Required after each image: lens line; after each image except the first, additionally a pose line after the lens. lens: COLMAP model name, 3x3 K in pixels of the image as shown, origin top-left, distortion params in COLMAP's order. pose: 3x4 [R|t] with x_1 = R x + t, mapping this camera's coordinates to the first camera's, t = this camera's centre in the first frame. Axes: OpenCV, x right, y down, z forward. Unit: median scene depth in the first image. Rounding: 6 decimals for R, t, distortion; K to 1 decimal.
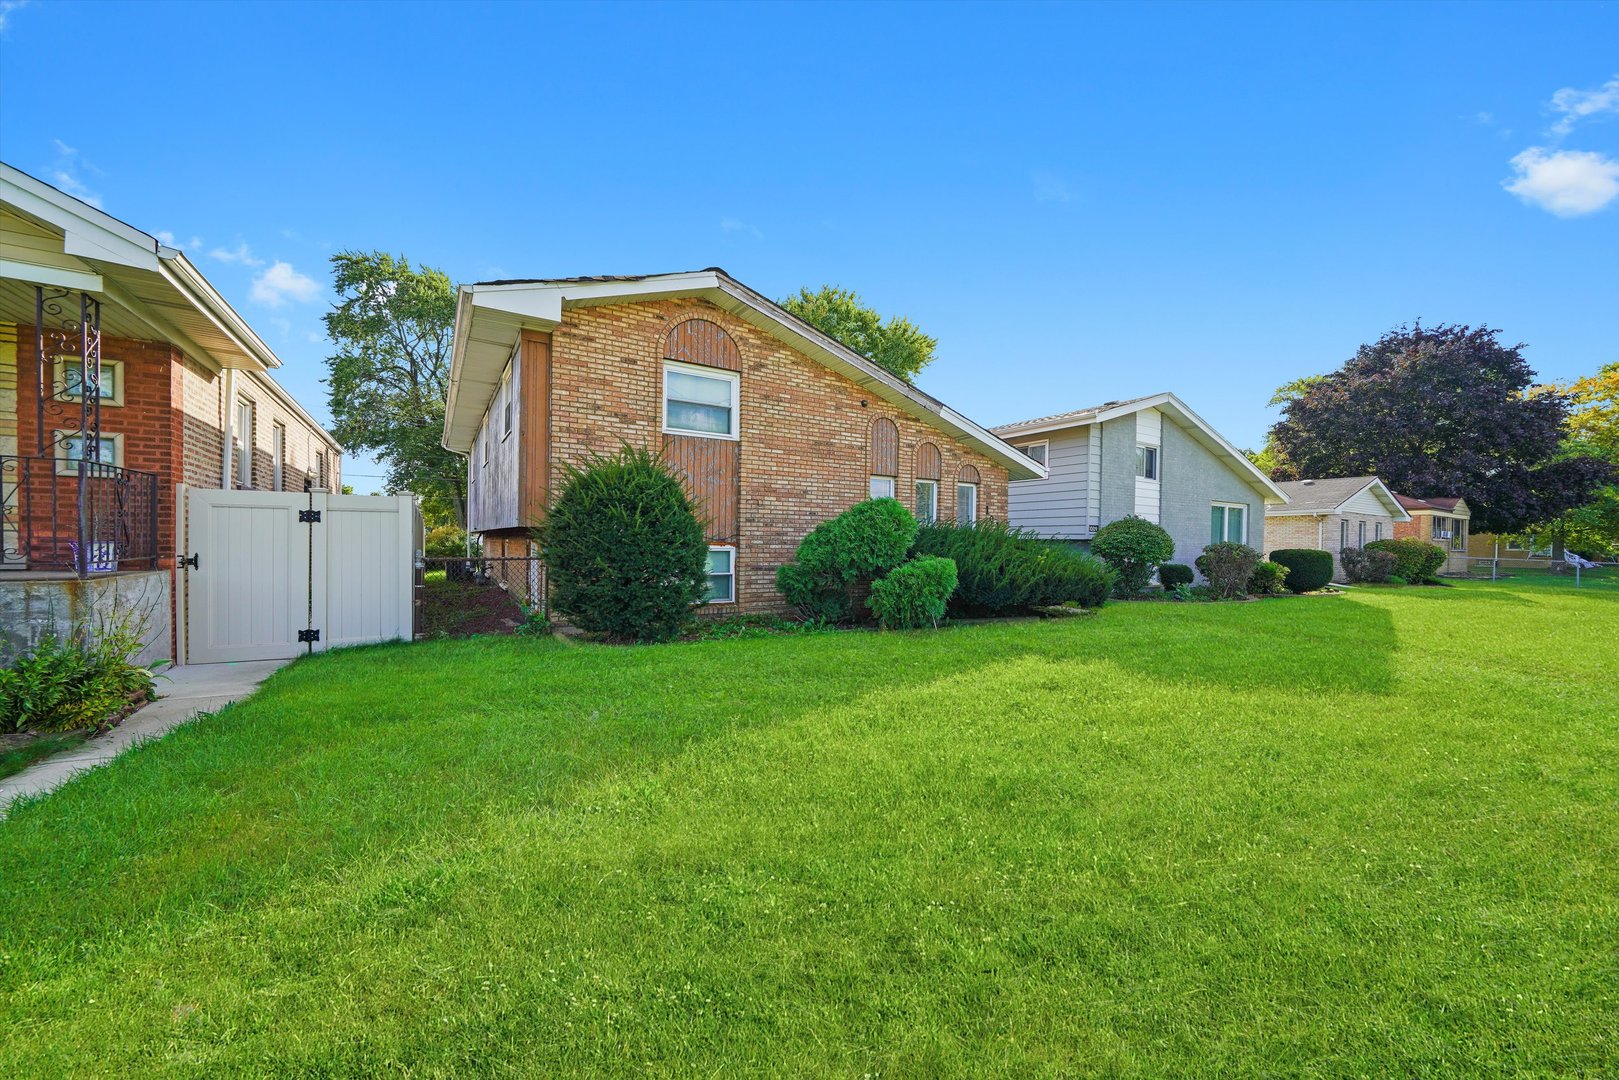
lens RADIAL K [[584.9, 0, 815.6], [0, 584.9, 525.4], [0, 0, 1]] dist [-0.021728, 0.002669]
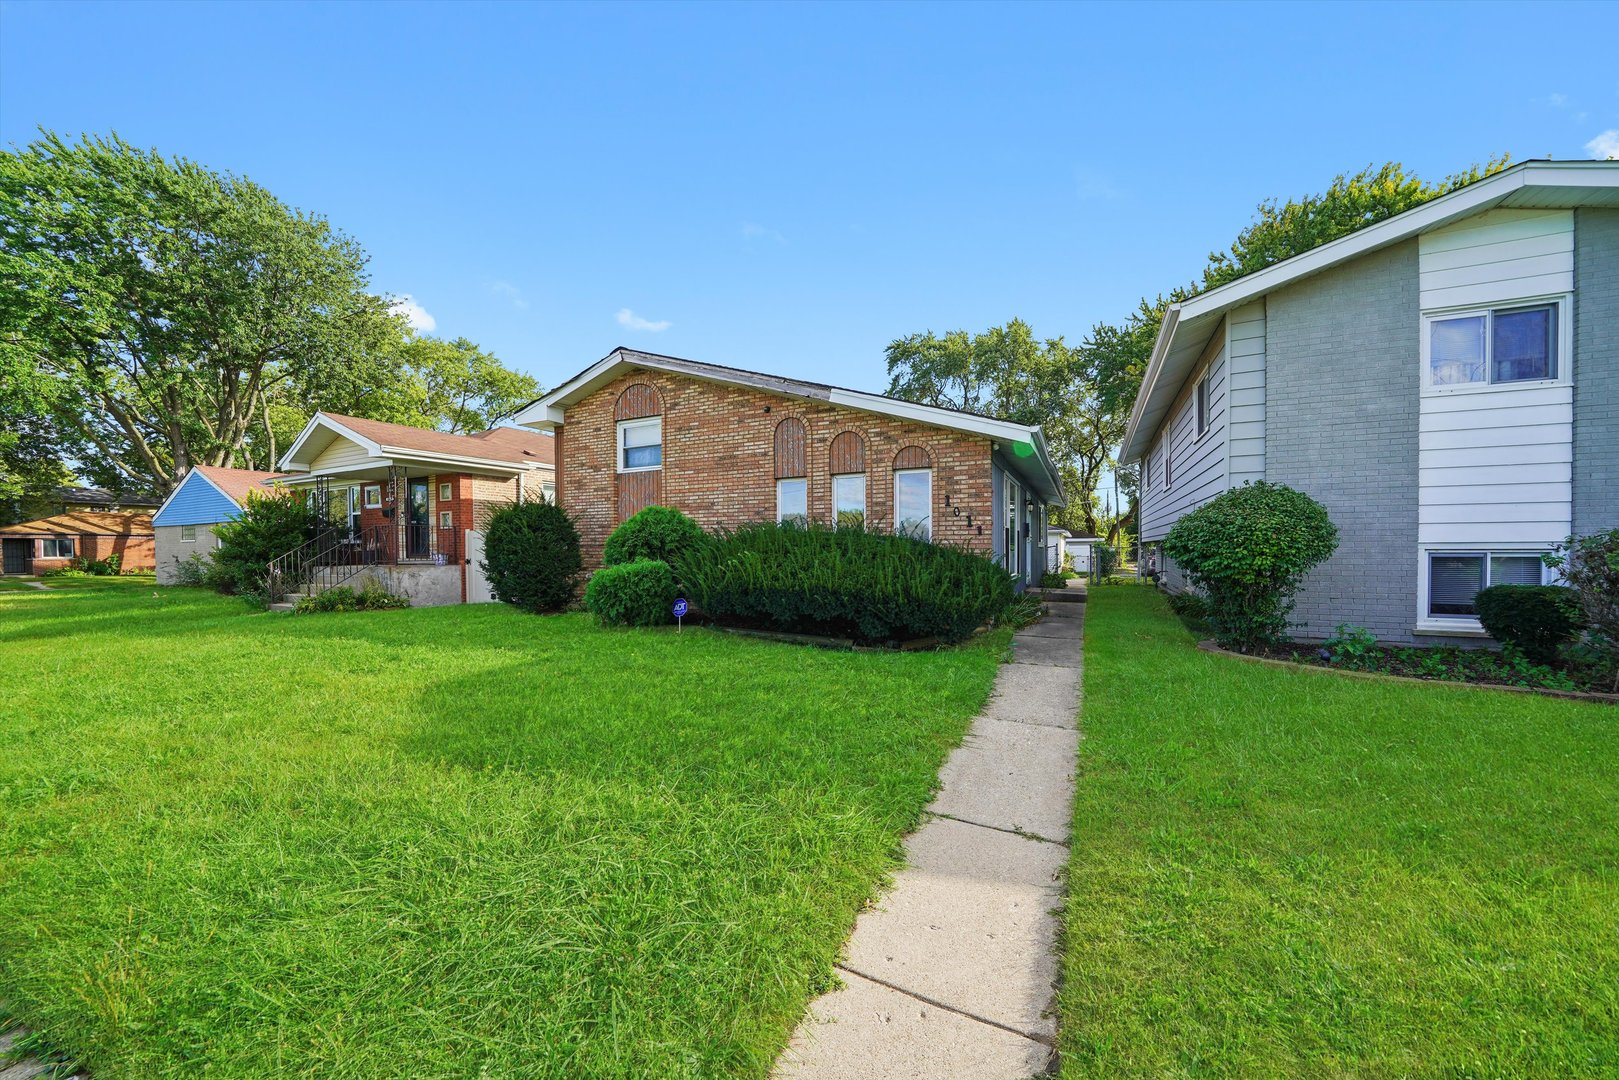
lens RADIAL K [[589.8, 0, 809.9], [0, 589.8, 543.6], [0, 0, 1]] dist [-0.024910, -0.000007]
pose [[0.523933, -0.031994, -0.851159, 1.000057], [0.030251, 0.999363, -0.018944, 0.044722], [0.851222, -0.015823, 0.524567, 0.539598]]
